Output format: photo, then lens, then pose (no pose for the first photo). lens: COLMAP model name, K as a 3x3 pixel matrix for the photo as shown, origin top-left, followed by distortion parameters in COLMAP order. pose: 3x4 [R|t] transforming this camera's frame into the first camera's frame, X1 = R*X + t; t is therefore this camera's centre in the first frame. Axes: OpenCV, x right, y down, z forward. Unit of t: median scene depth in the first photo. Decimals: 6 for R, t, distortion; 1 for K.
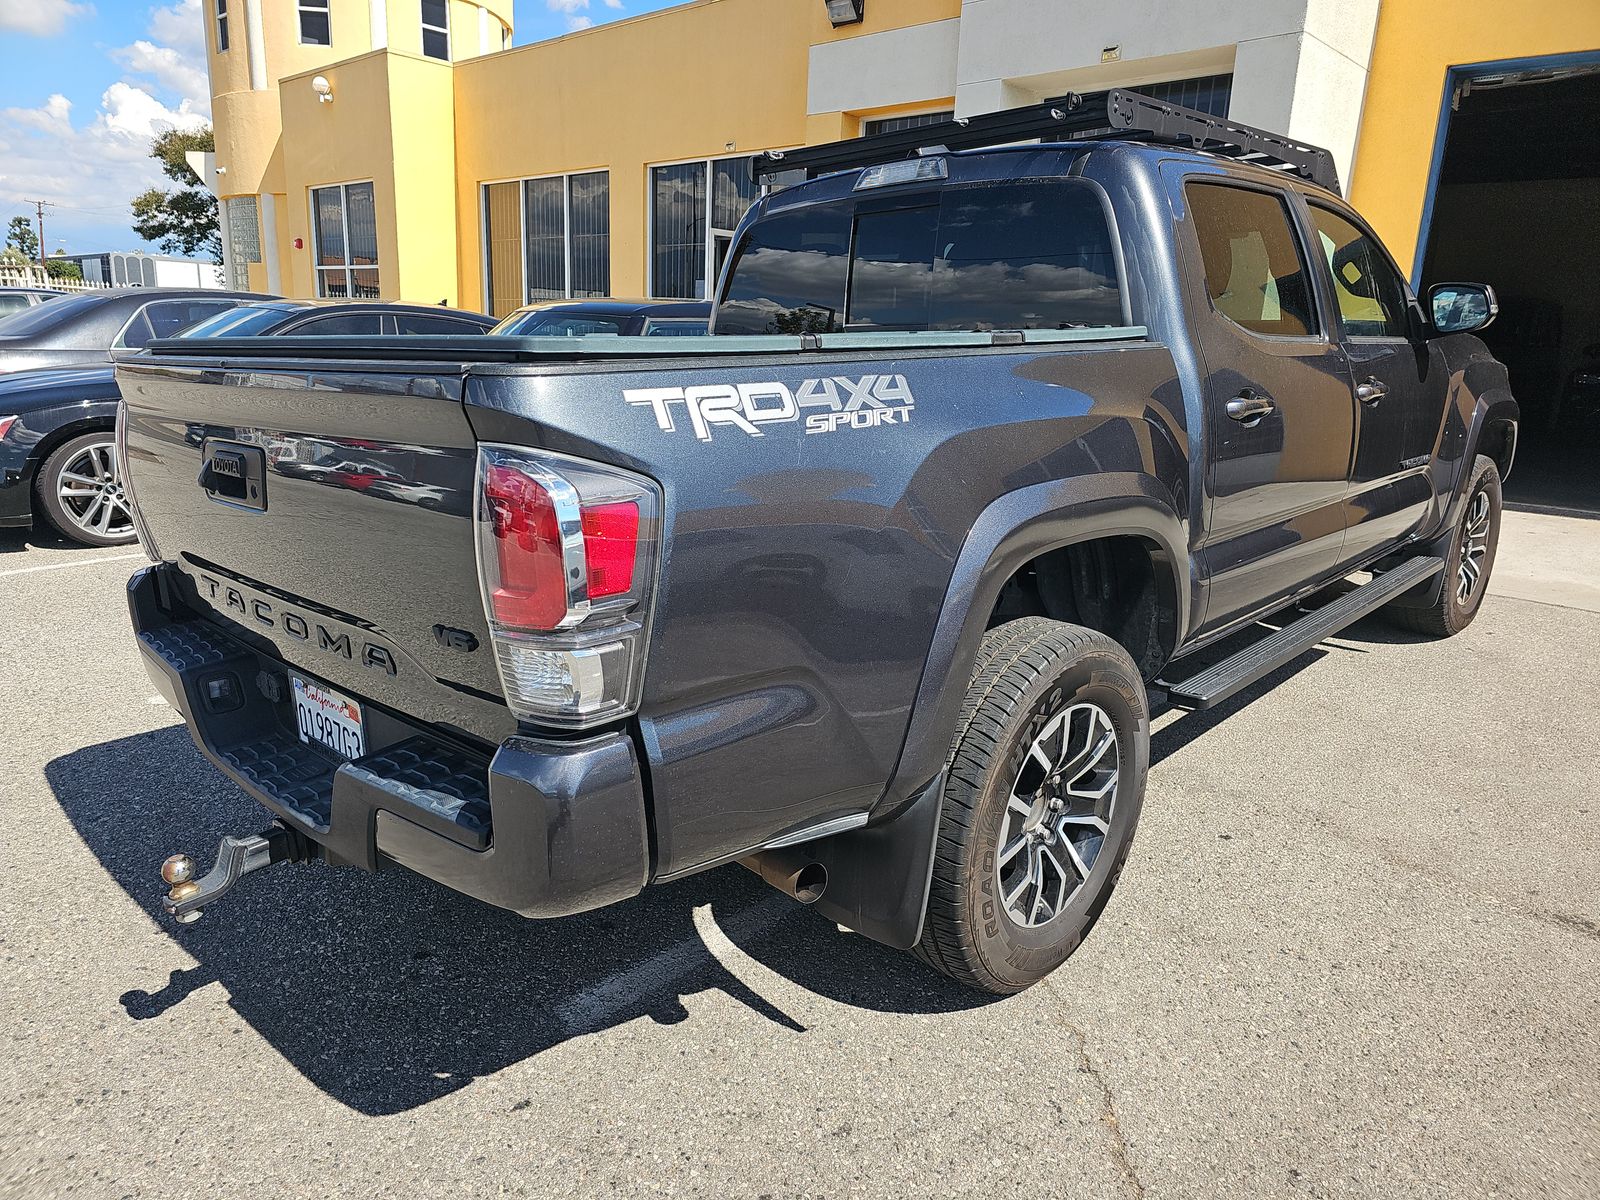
lens RADIAL K [[1077.1, 0, 805.9], [0, 1077.1, 600.0], [0, 0, 1]] dist [0.028056, -0.040558]
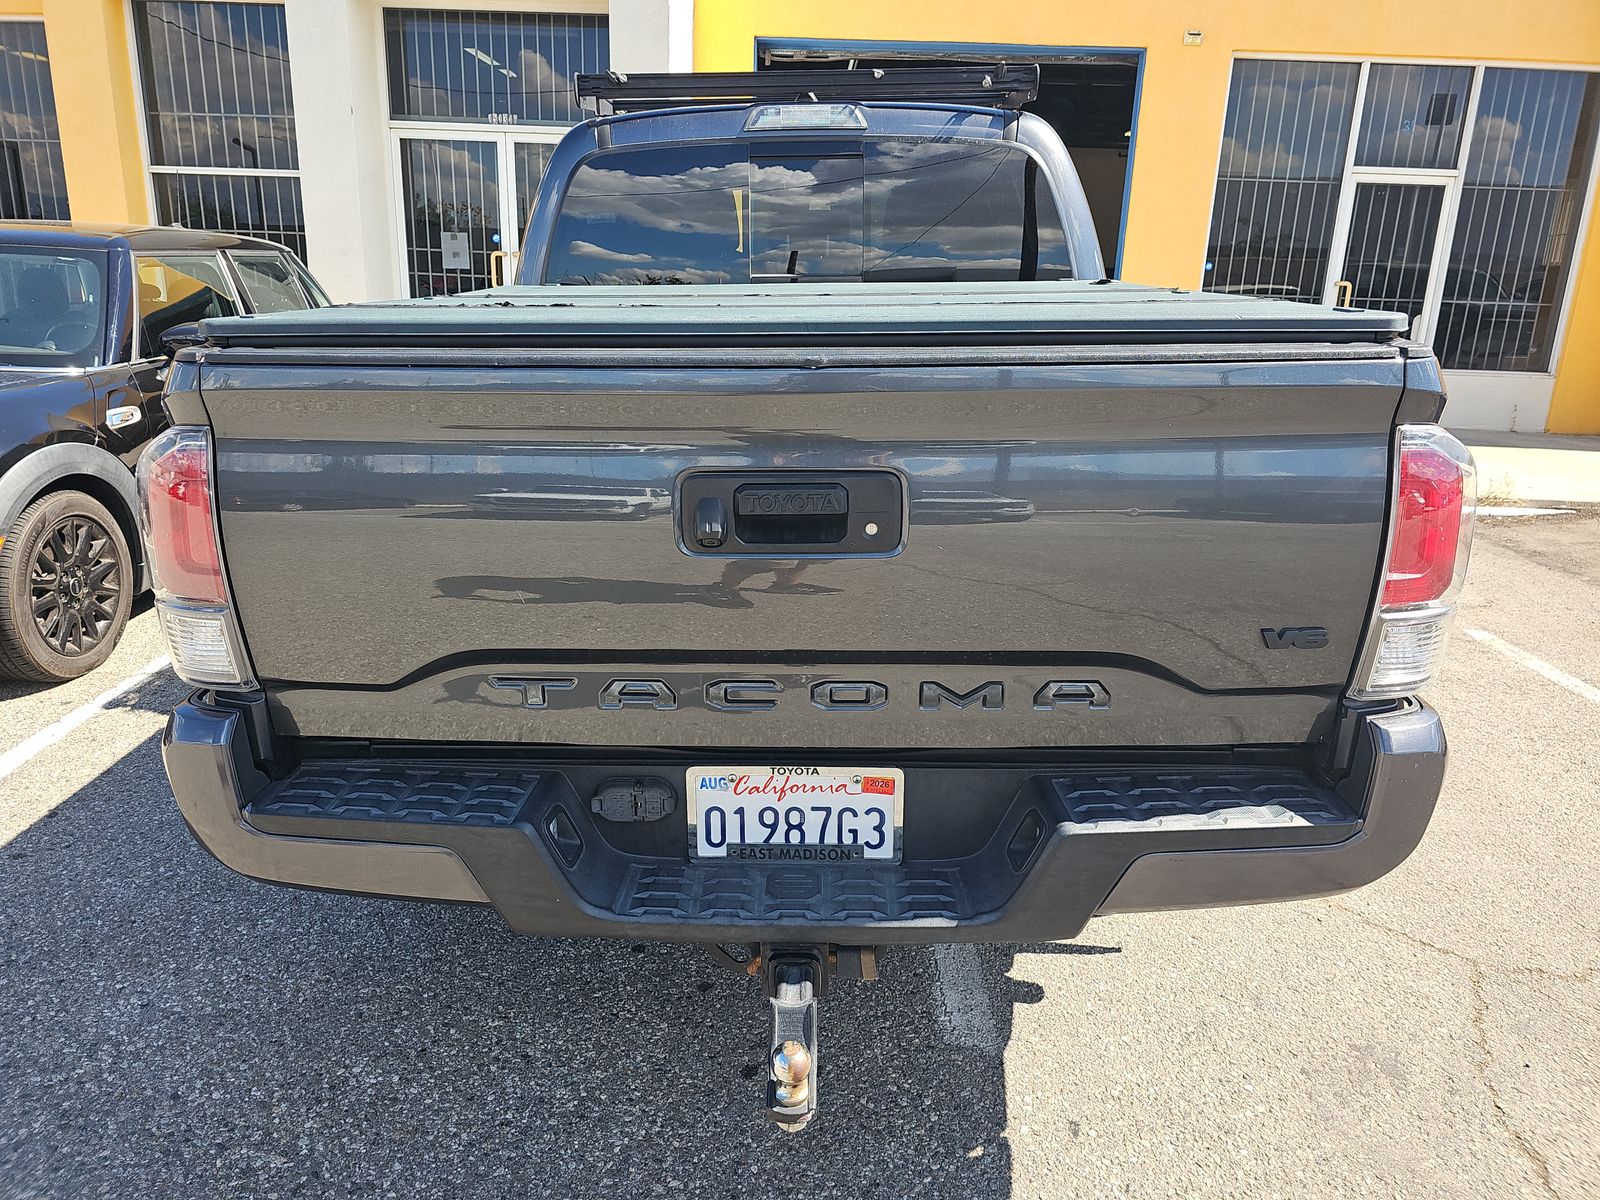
lens RADIAL K [[1077.1, 0, 801.0], [0, 1077.1, 595.6], [0, 0, 1]] dist [0.028056, -0.040558]
pose [[0.730132, -0.191432, 0.655943, -0.619210], [0.152436, 0.981395, 0.116735, -0.087379], [-0.666086, 0.014758, 0.745729, 0.284572]]
